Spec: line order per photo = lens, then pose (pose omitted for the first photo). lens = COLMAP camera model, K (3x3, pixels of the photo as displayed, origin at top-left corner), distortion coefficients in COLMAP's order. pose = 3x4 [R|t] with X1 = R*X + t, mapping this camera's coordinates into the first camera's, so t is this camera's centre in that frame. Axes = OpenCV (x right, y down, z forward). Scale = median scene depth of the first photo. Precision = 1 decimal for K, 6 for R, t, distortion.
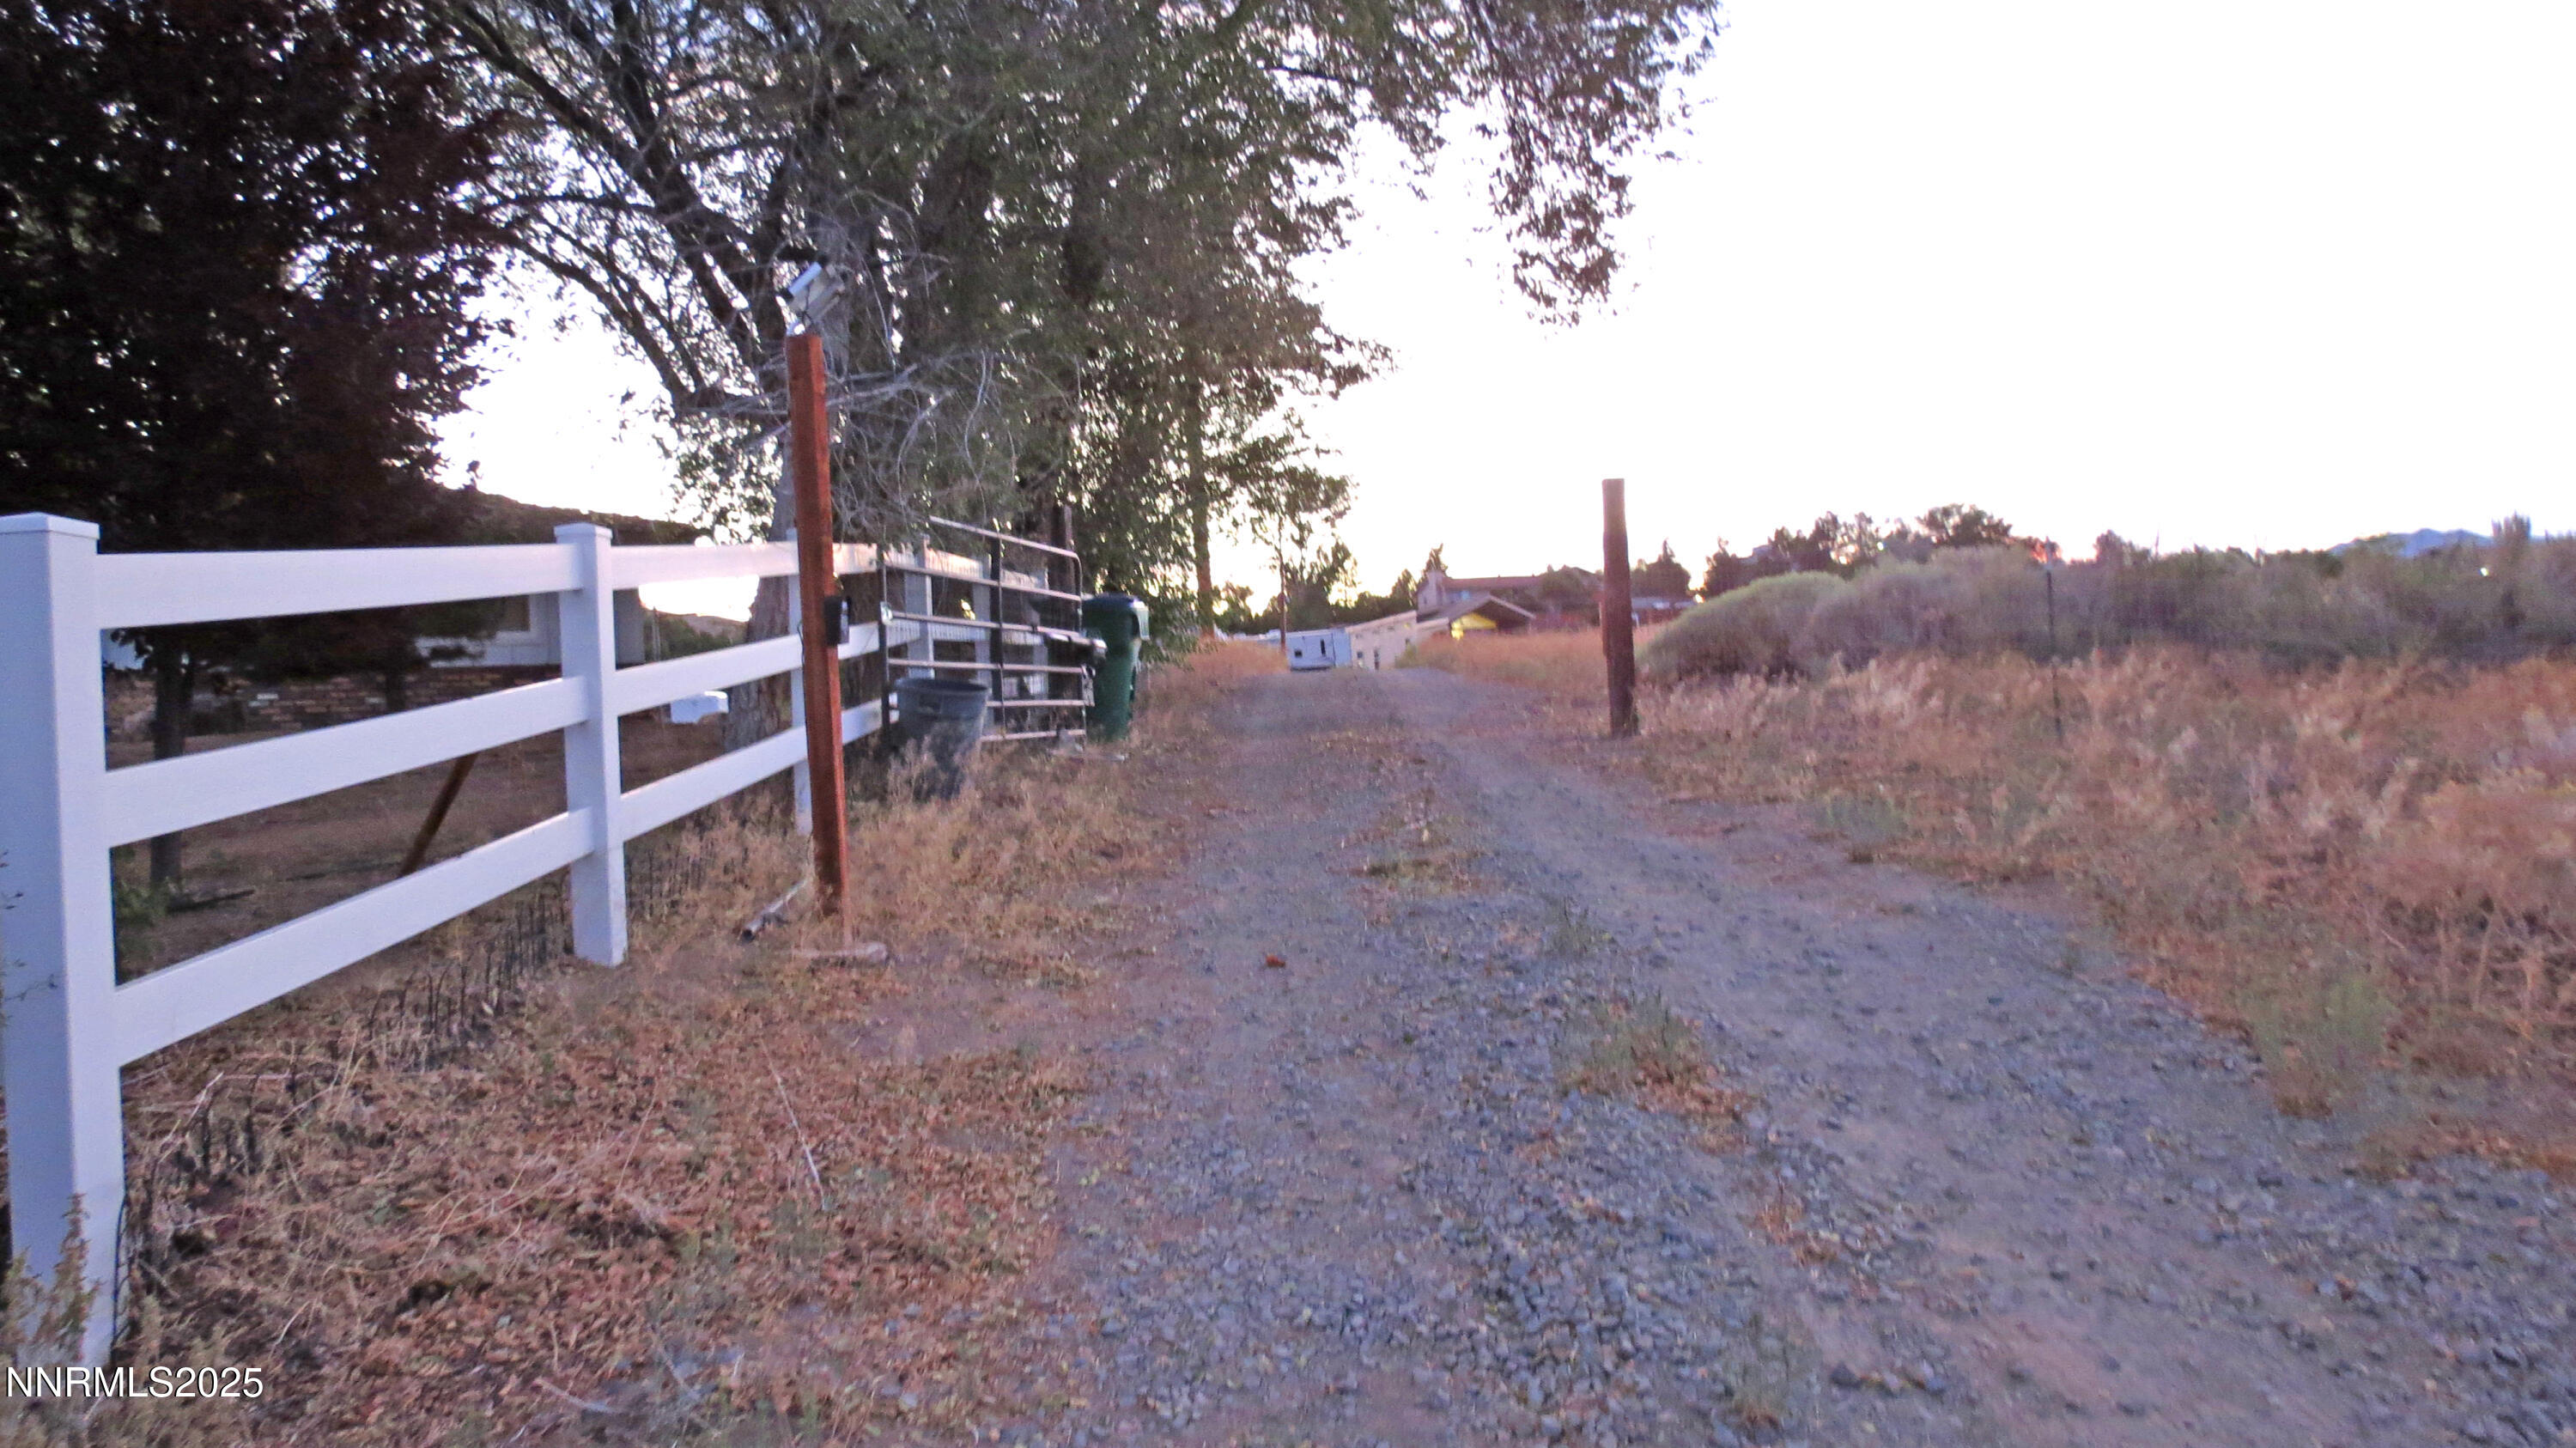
lens RADIAL K [[1807.7, 0, 1268.3], [0, 1807.7, 722.5], [0, 0, 1]] dist [-0.036157, 0.012360]
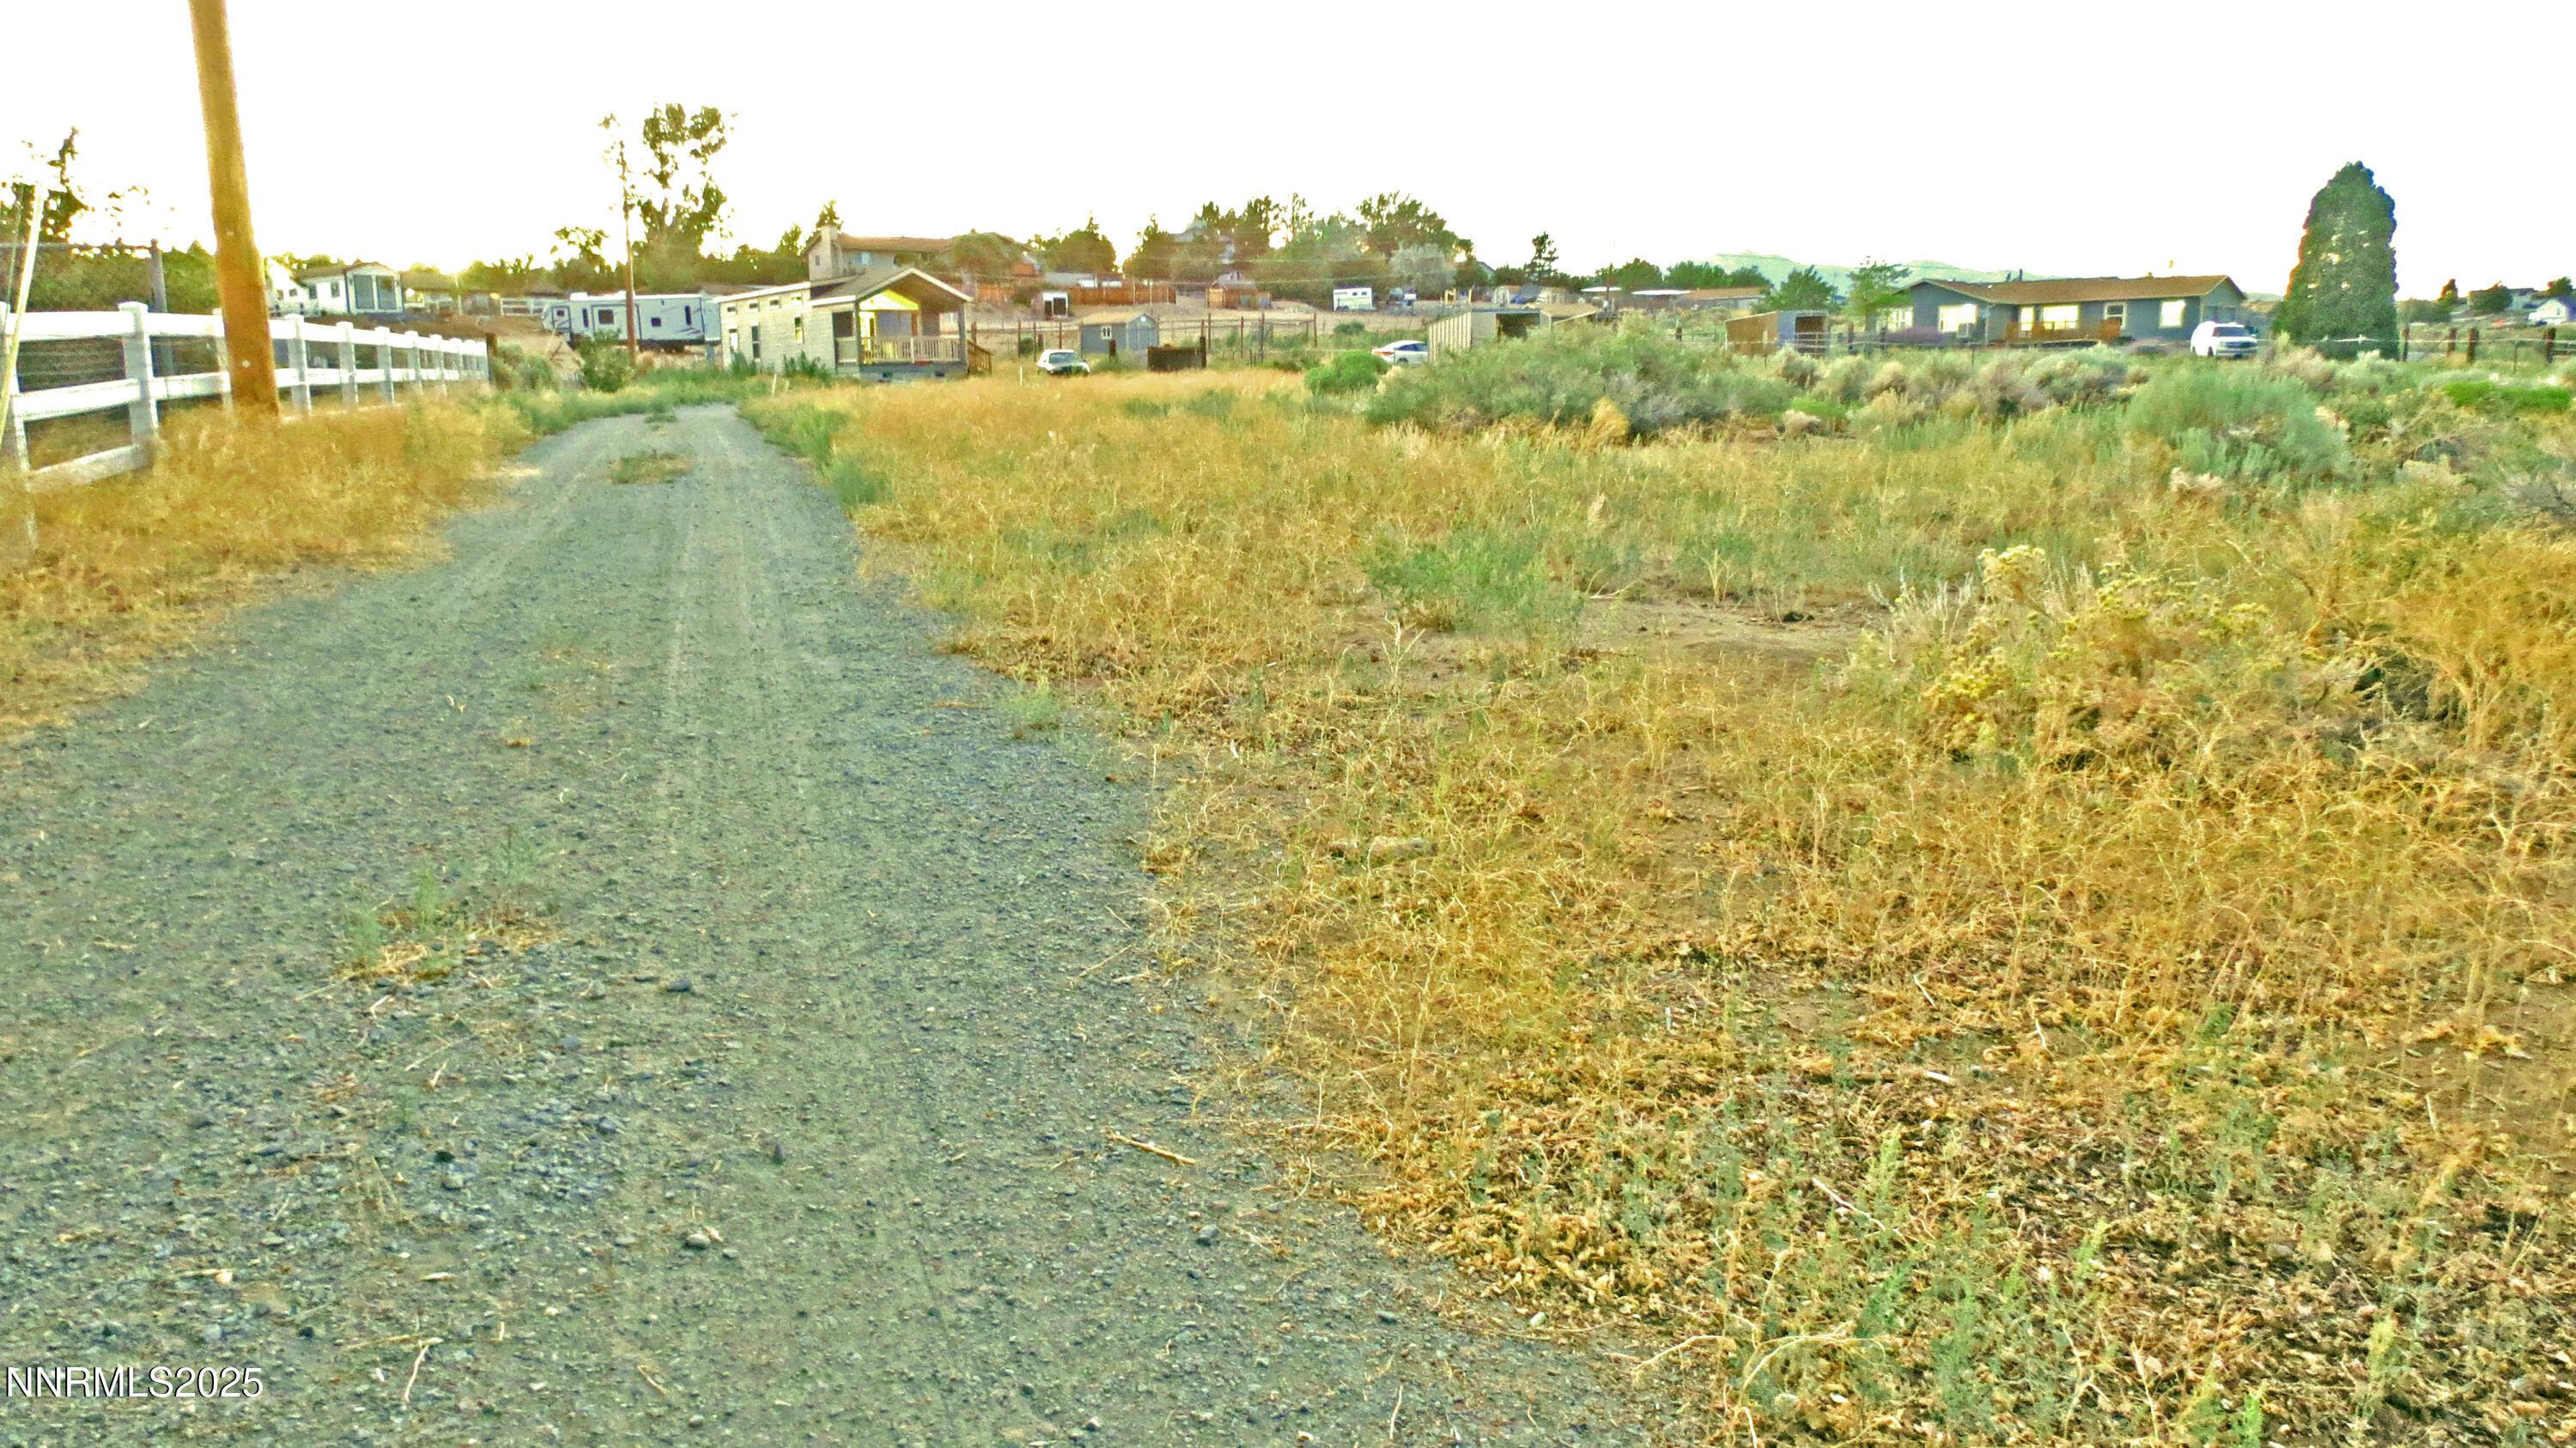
lens RADIAL K [[1807.7, 0, 1283.2], [0, 1807.7, 732.8], [0, 0, 1]] dist [-0.036157, 0.012360]
pose [[0.942775, -0.019453, 0.332861, 0.006920], [-0.042574, 0.983102, 0.178039, -0.008669], [-0.330700, -0.182022, 0.926016, 0.096125]]
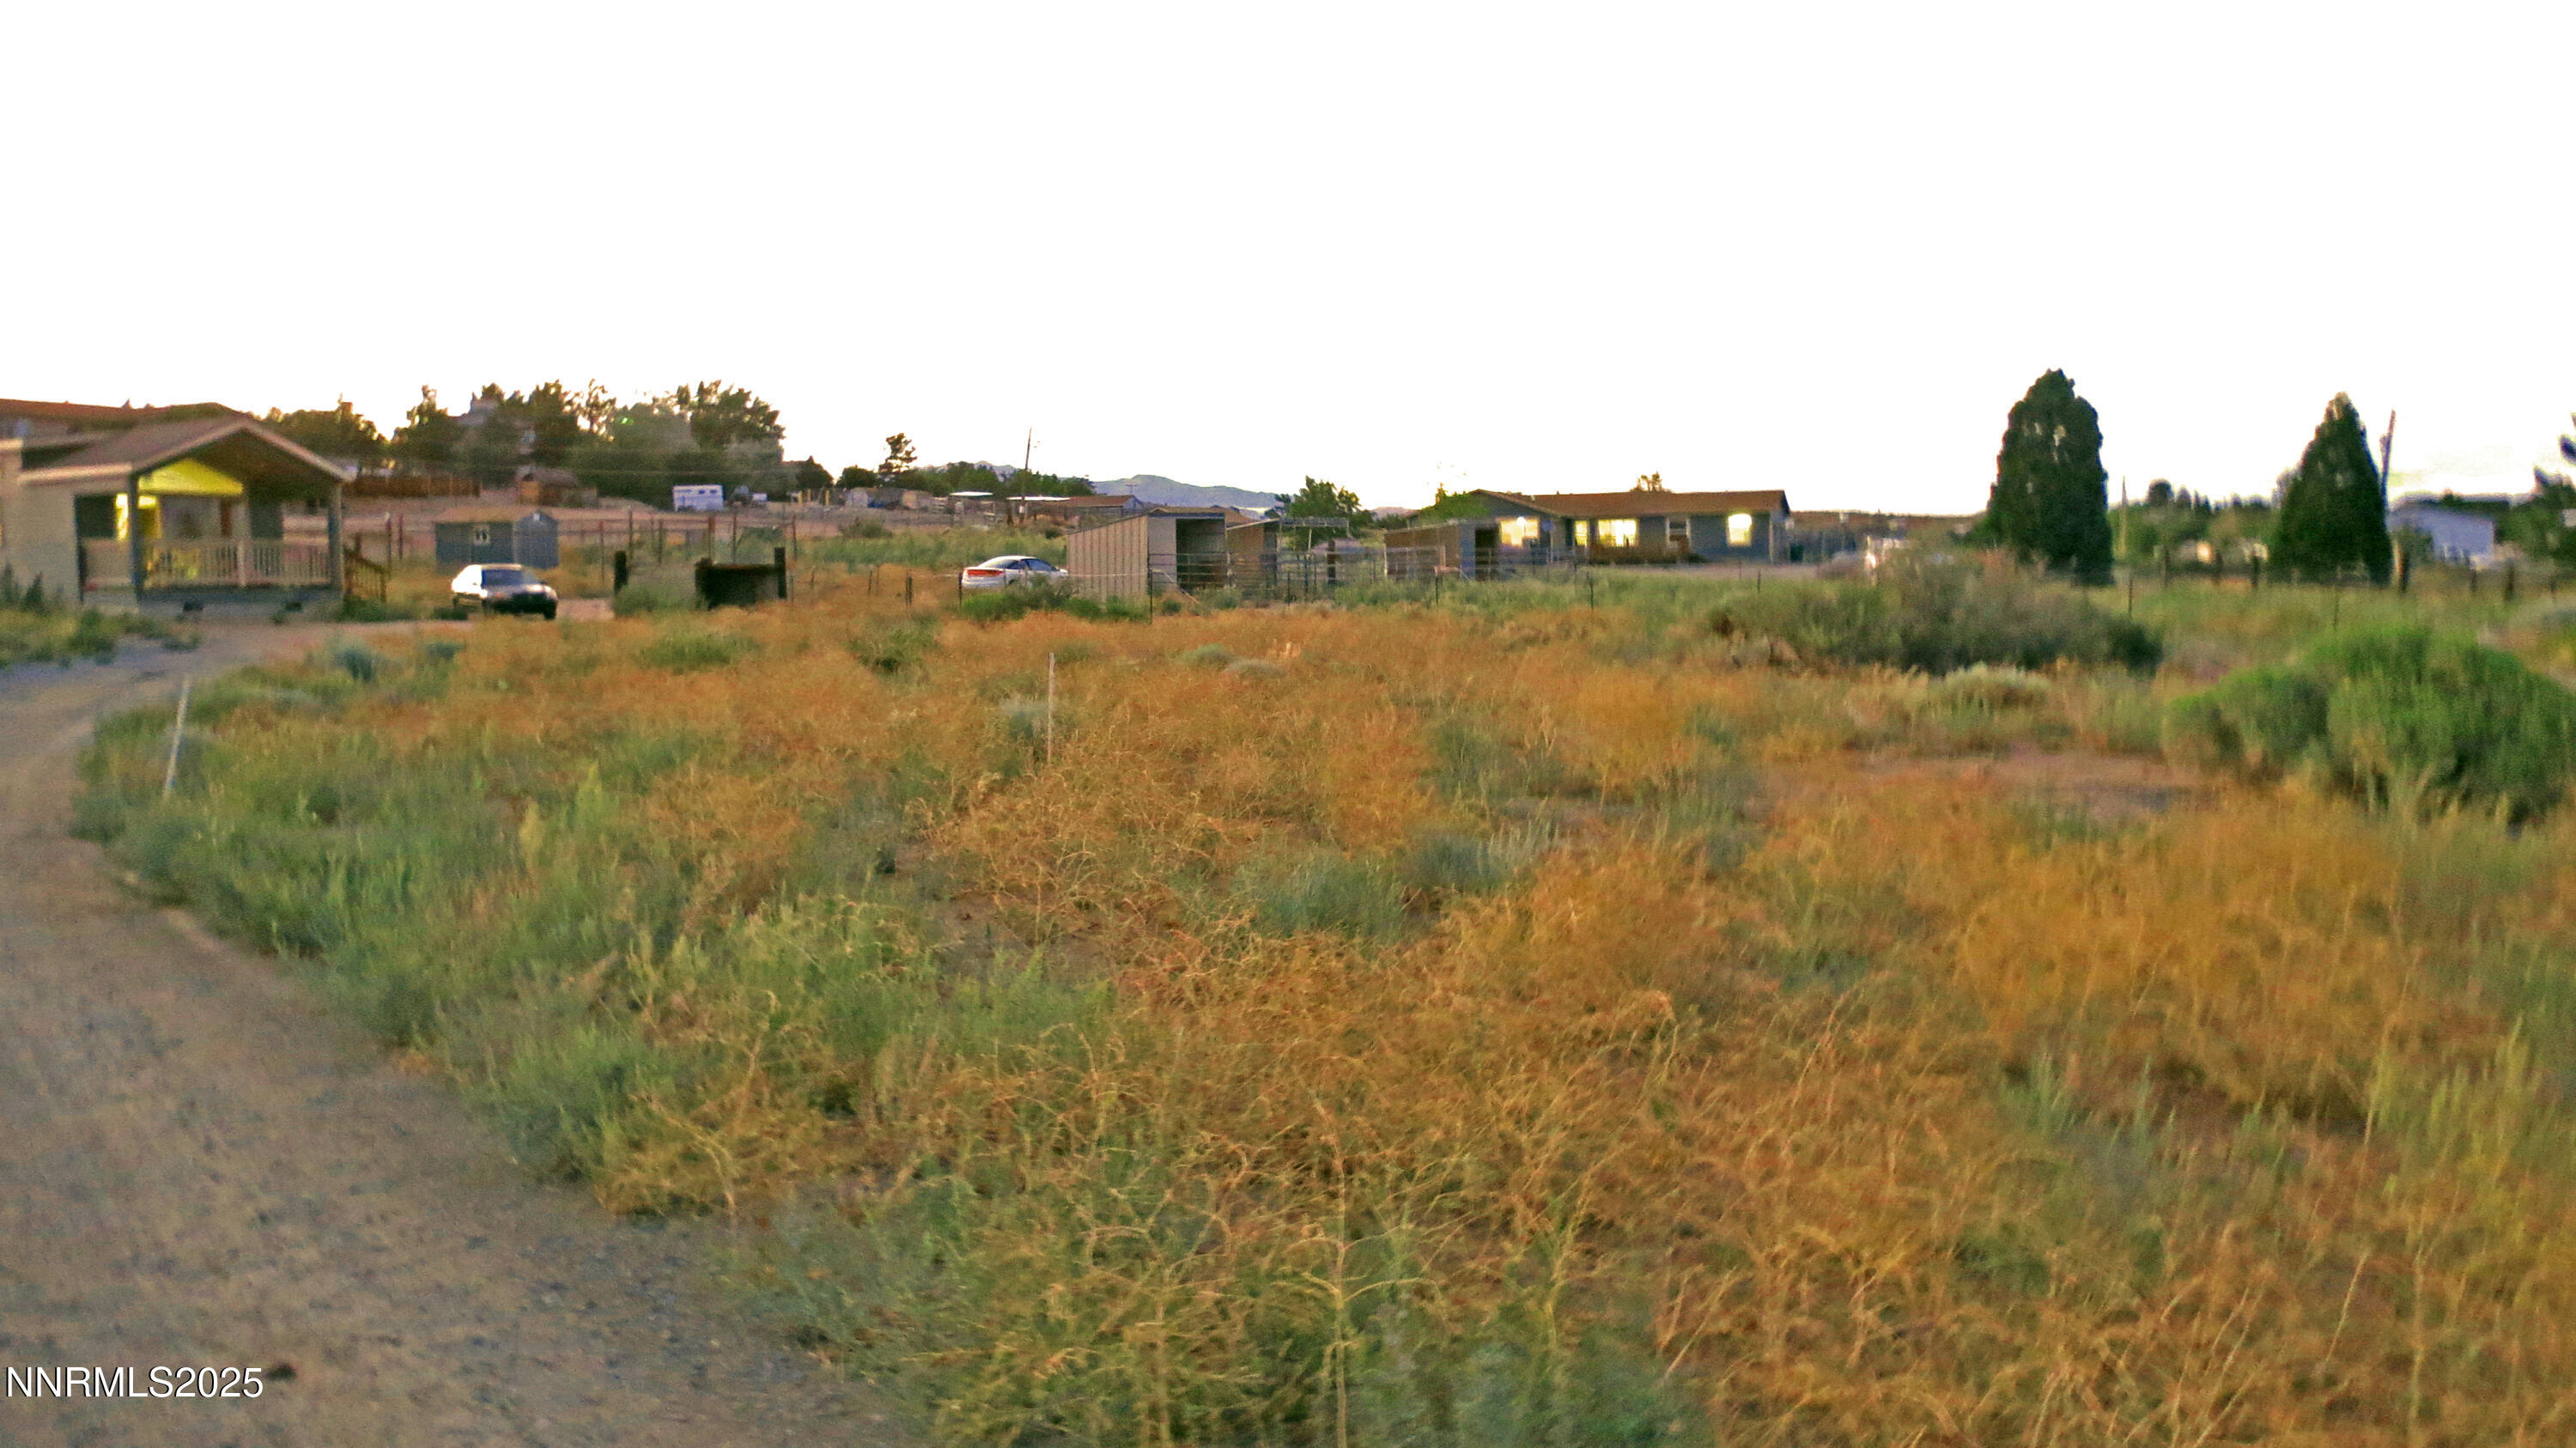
lens RADIAL K [[1807.7, 0, 1296.9], [0, 1807.7, 709.8], [0, 0, 1]] dist [-0.036157, 0.012360]
pose [[0.724890, 0.001564, 0.688863, 0.006529], [-0.037984, 0.998567, 0.037704, -0.011987], [-0.687817, -0.053497, 0.723910, 0.225802]]
